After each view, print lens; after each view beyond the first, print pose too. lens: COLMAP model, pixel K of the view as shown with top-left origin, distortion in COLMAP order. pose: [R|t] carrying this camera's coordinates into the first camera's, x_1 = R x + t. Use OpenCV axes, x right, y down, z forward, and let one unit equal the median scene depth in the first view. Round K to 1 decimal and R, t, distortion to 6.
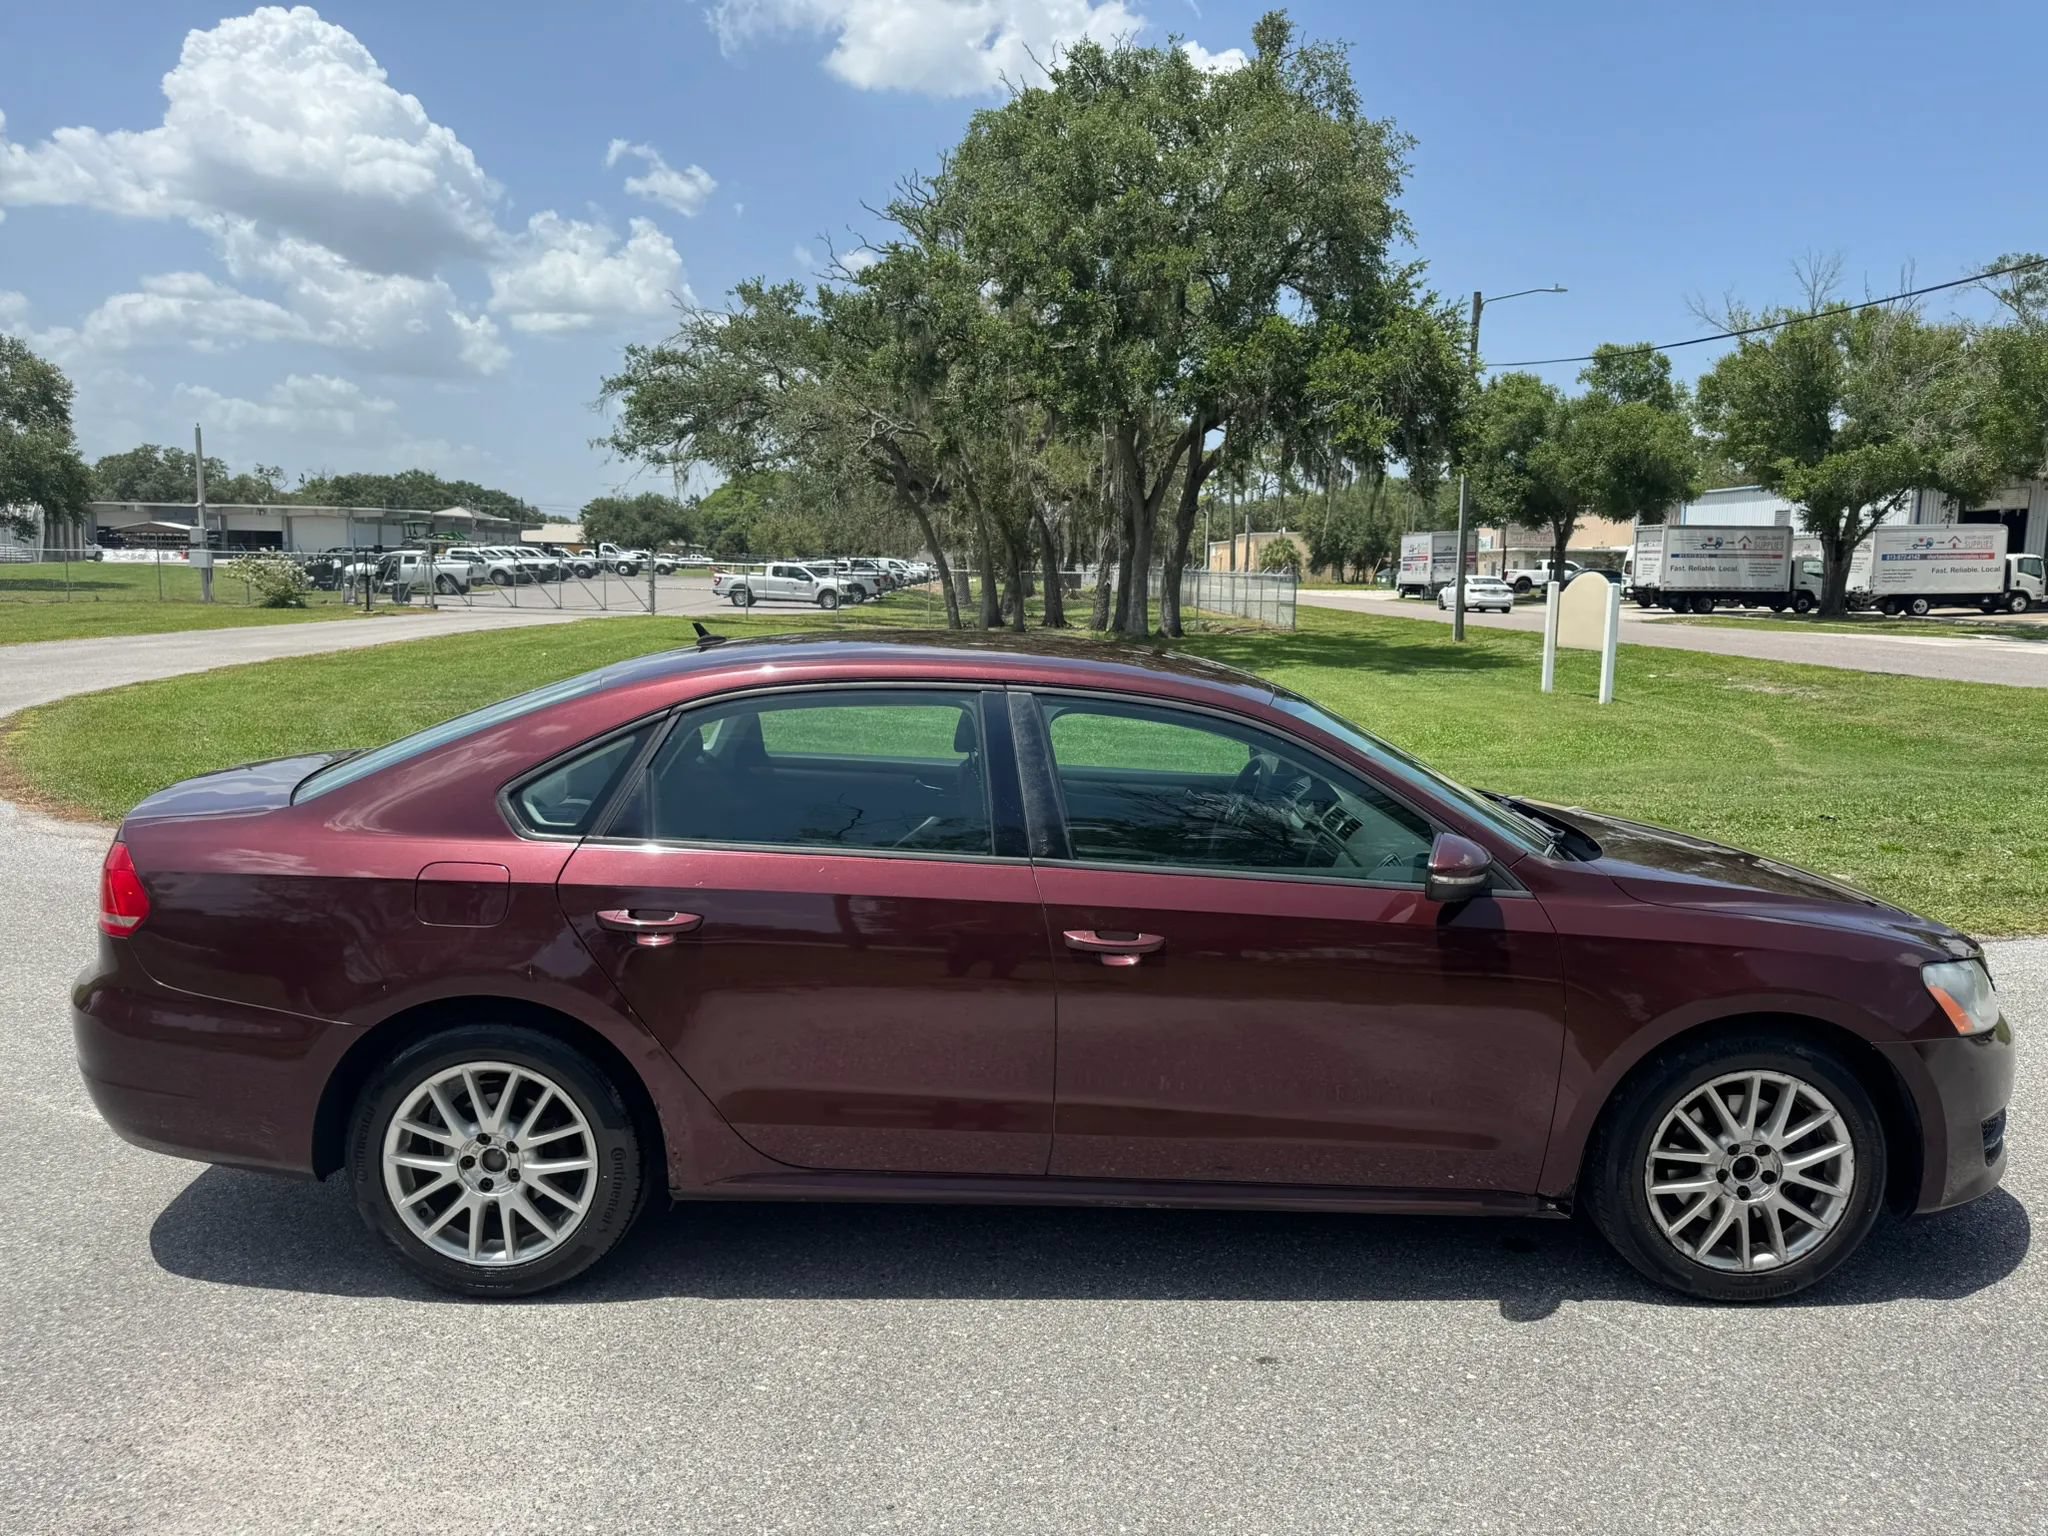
lens RADIAL K [[1452.2, 0, 1011.4], [0, 1452.2, 772.6], [0, 0, 1]] dist [0.000877, -0.007223]
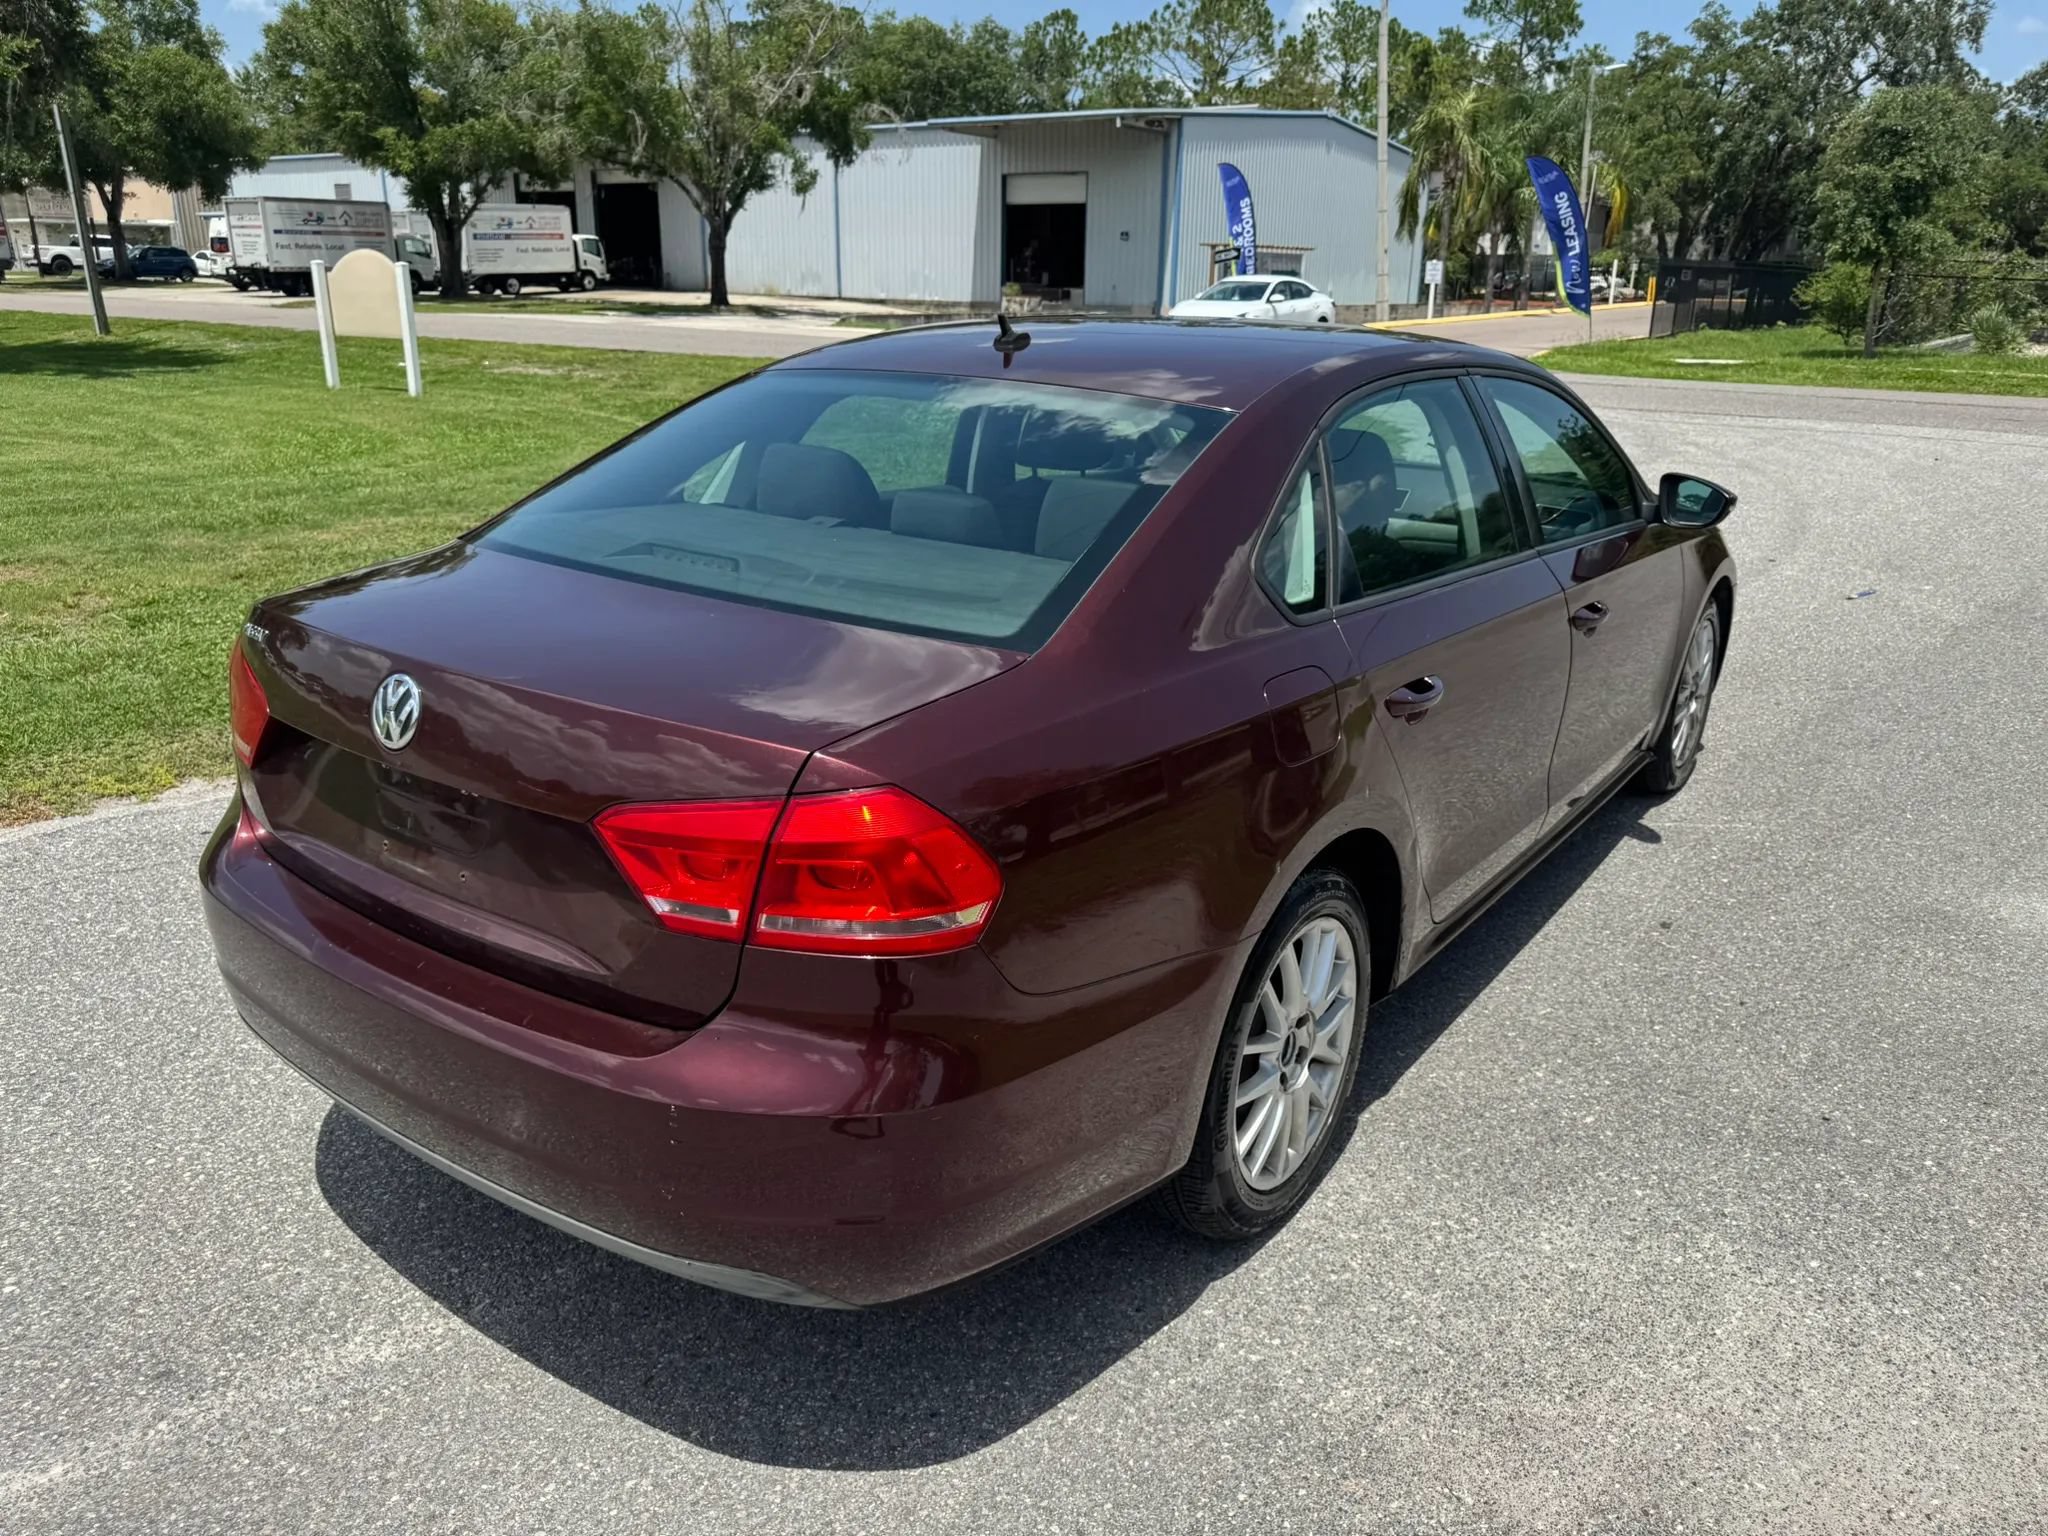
lens RADIAL K [[1476.5, 0, 1016.8], [0, 1476.5, 758.1], [0, 0, 1]] dist [-0.003490, -0.001448]
pose [[0.594917, -0.254174, 0.762542, -0.060573], [0.102448, 0.964926, 0.241707, -0.004754], [-0.797232, -0.065675, 0.600090, 0.040623]]
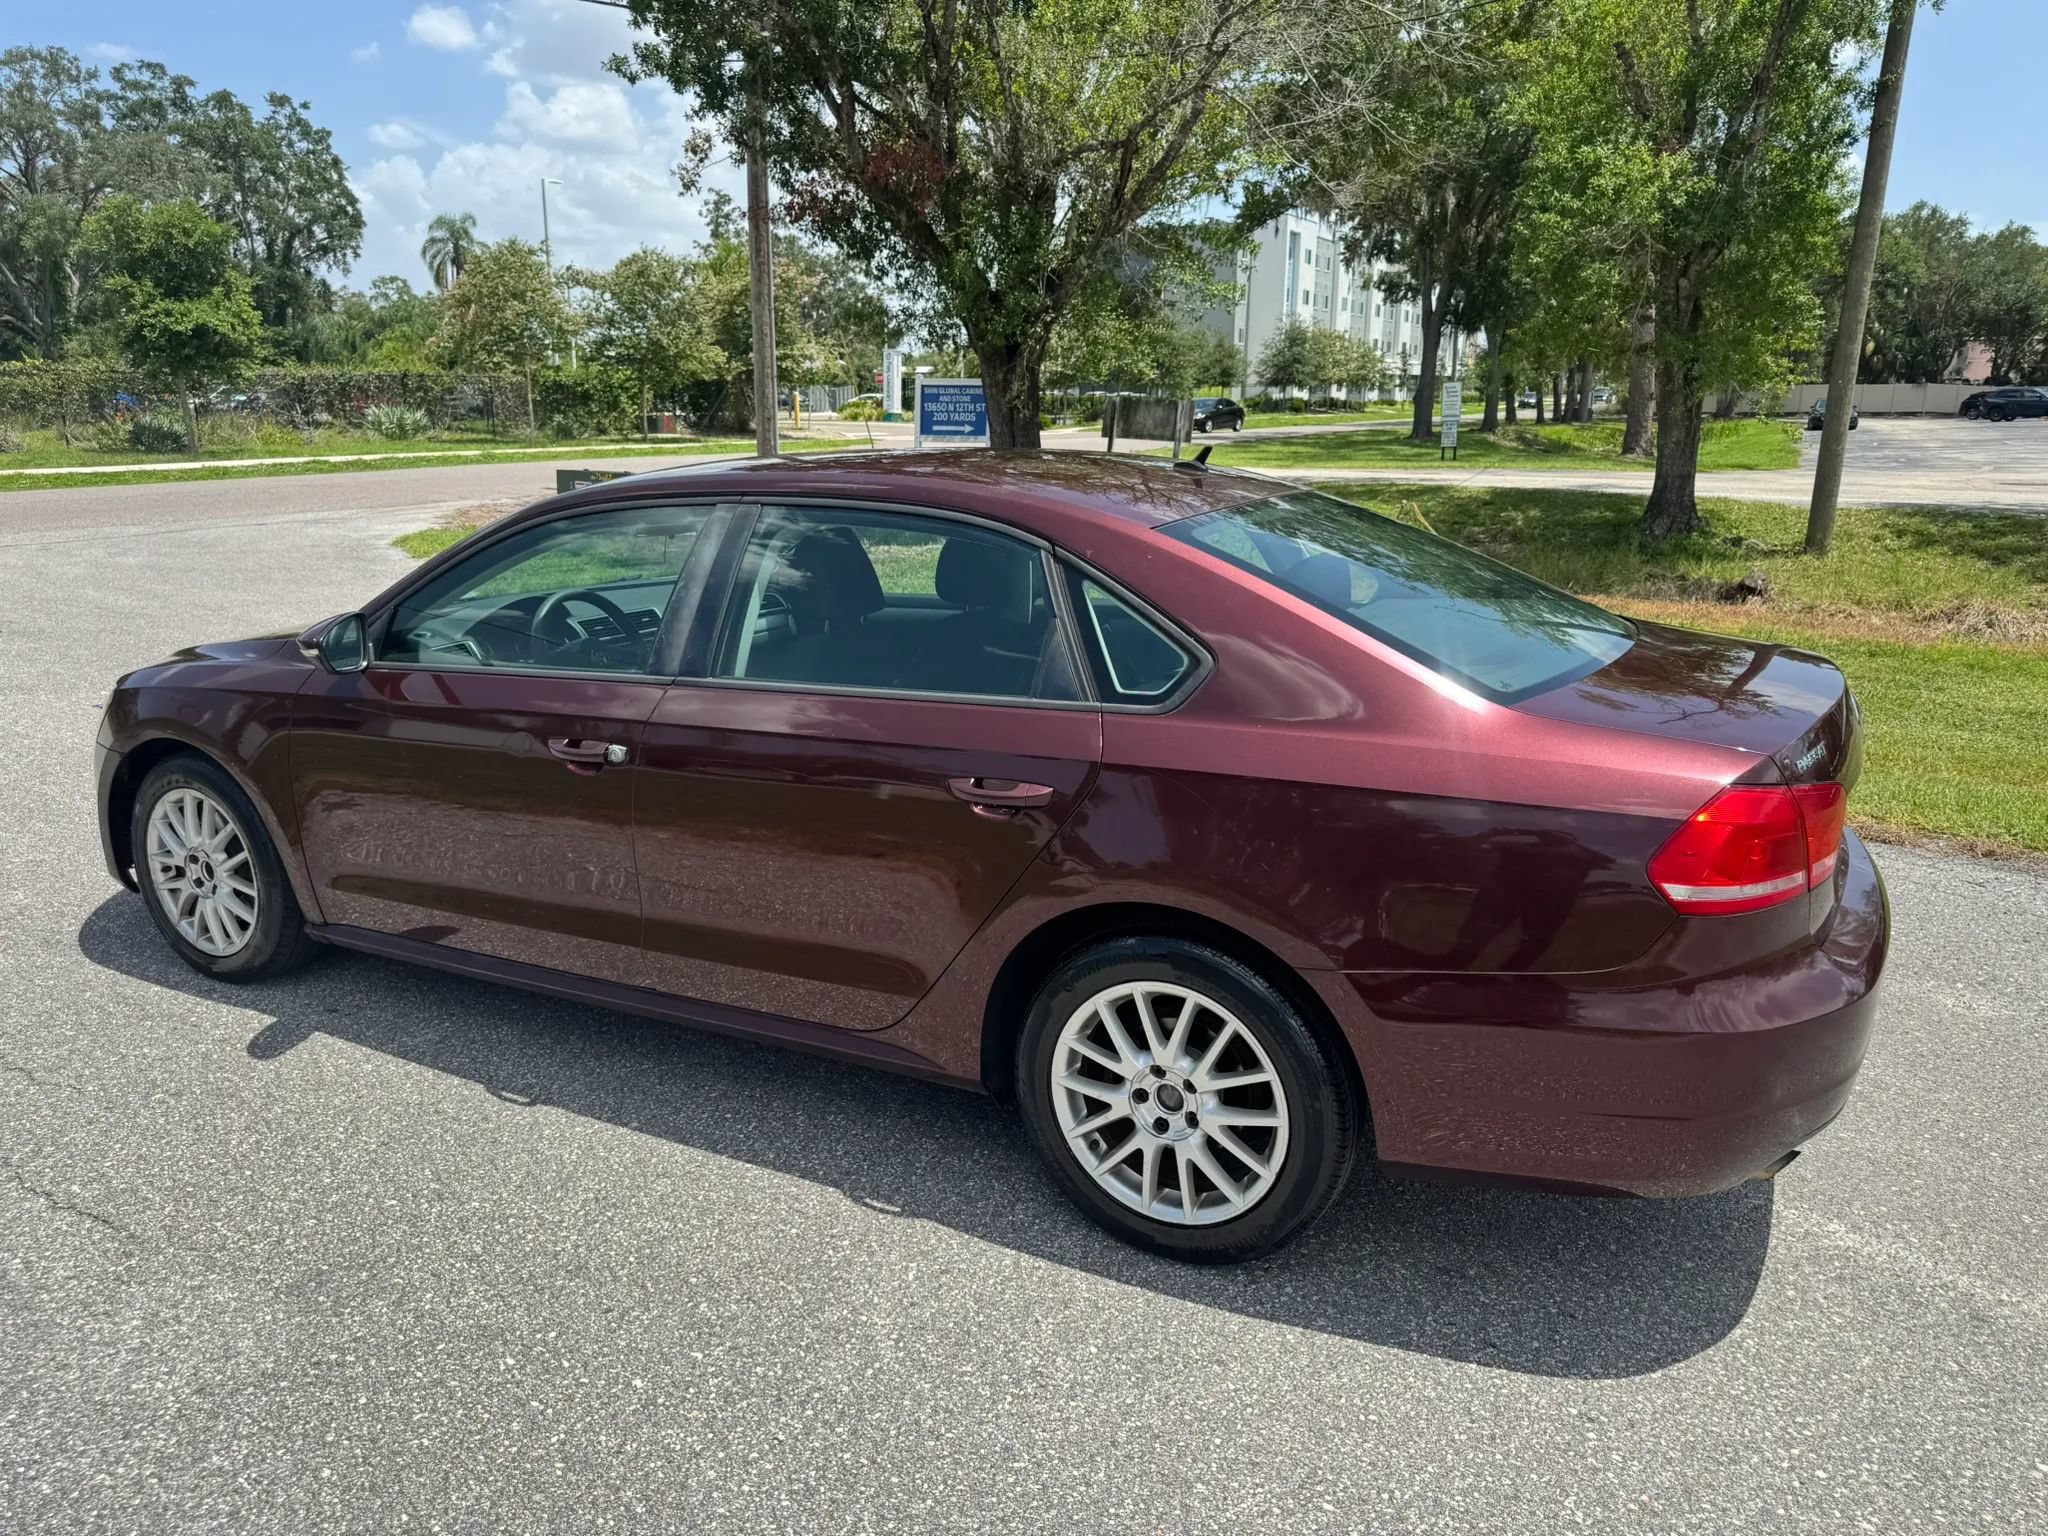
lens RADIAL K [[1434.6, 0, 1024.0], [0, 1434.6, 768.0], [0, 0, 1]] dist [0.030506, -0.043331]
pose [[-0.878915, -0.133349, 0.457959, -0.039185], [0.052291, 0.927400, 0.370399, -0.017769], [-0.474104, 0.349496, -0.808133, 0.131585]]
